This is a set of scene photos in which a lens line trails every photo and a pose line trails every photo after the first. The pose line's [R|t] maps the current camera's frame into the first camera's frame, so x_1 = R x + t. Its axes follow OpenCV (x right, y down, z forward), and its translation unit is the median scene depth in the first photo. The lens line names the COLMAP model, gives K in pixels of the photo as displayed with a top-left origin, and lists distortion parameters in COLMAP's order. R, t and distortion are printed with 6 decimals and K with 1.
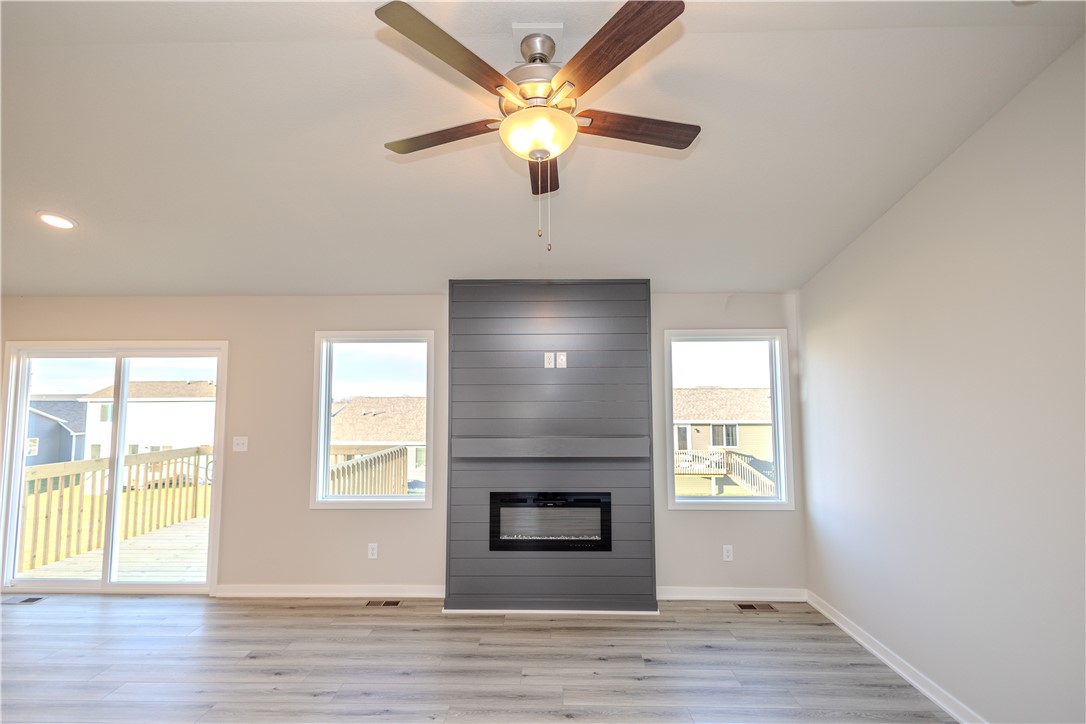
lens RADIAL K [[499.1, 0, 538.4], [0, 499.1, 358.2], [0, 0, 1]] dist [0.013454, -0.004642]
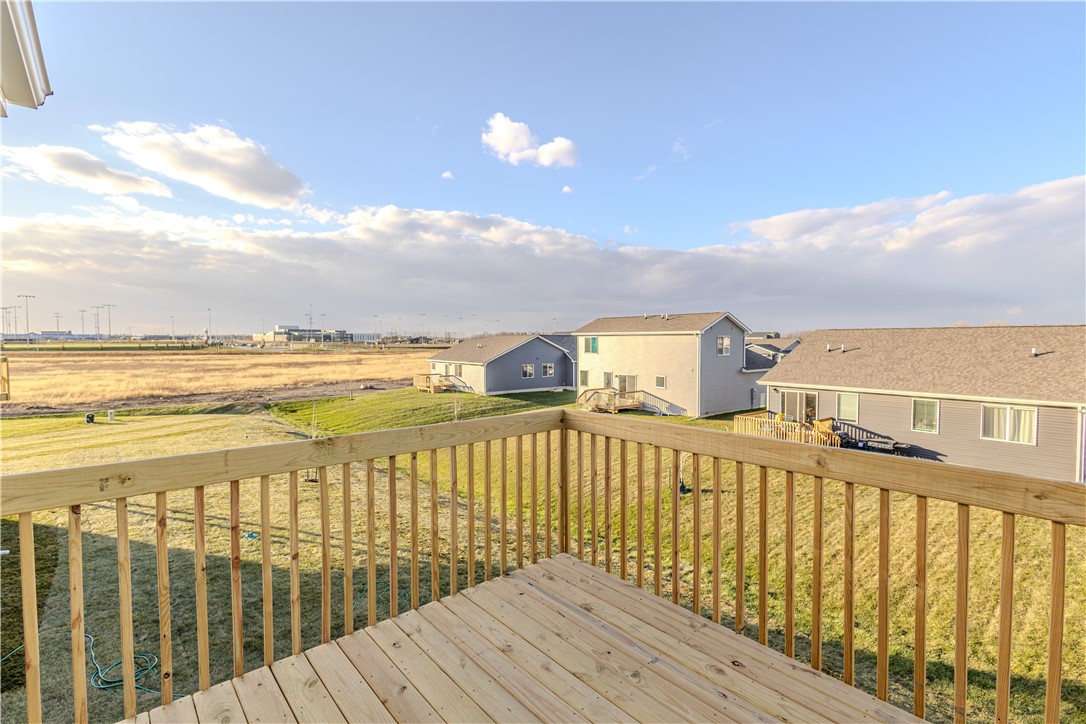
lens RADIAL K [[499.1, 0, 544.0], [0, 499.1, 358.4], [0, 0, 1]] dist [0.013454, -0.004642]
pose [[0.679253, 0.032509, -0.733184, -0.649823], [0.058483, 0.993444, 0.098230, 0.178432], [0.731570, -0.109602, 0.672898, 1.207635]]
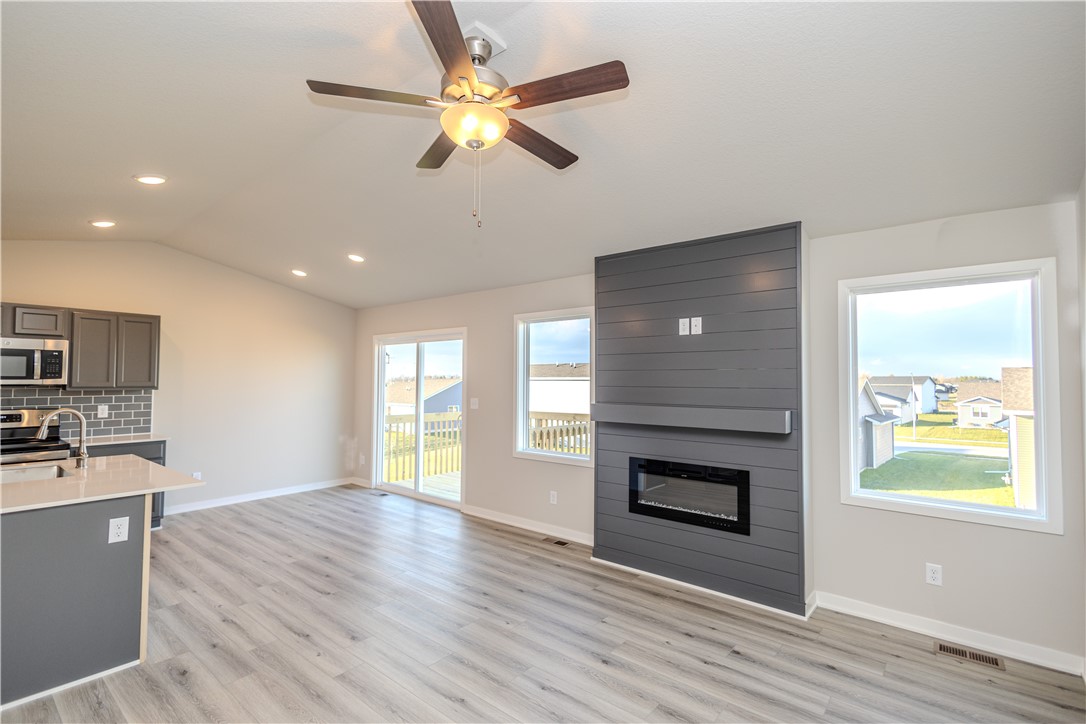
lens RADIAL K [[499.1, 0, 542.5], [0, 499.1, 360.8], [0, 0, 1]] dist [0.013454, -0.004642]
pose [[0.784264, -0.017437, -0.620183, 0.411422], [0.043164, 0.998716, 0.026504, 0.033248], [0.618924, -0.047556, 0.784010, 0.083650]]
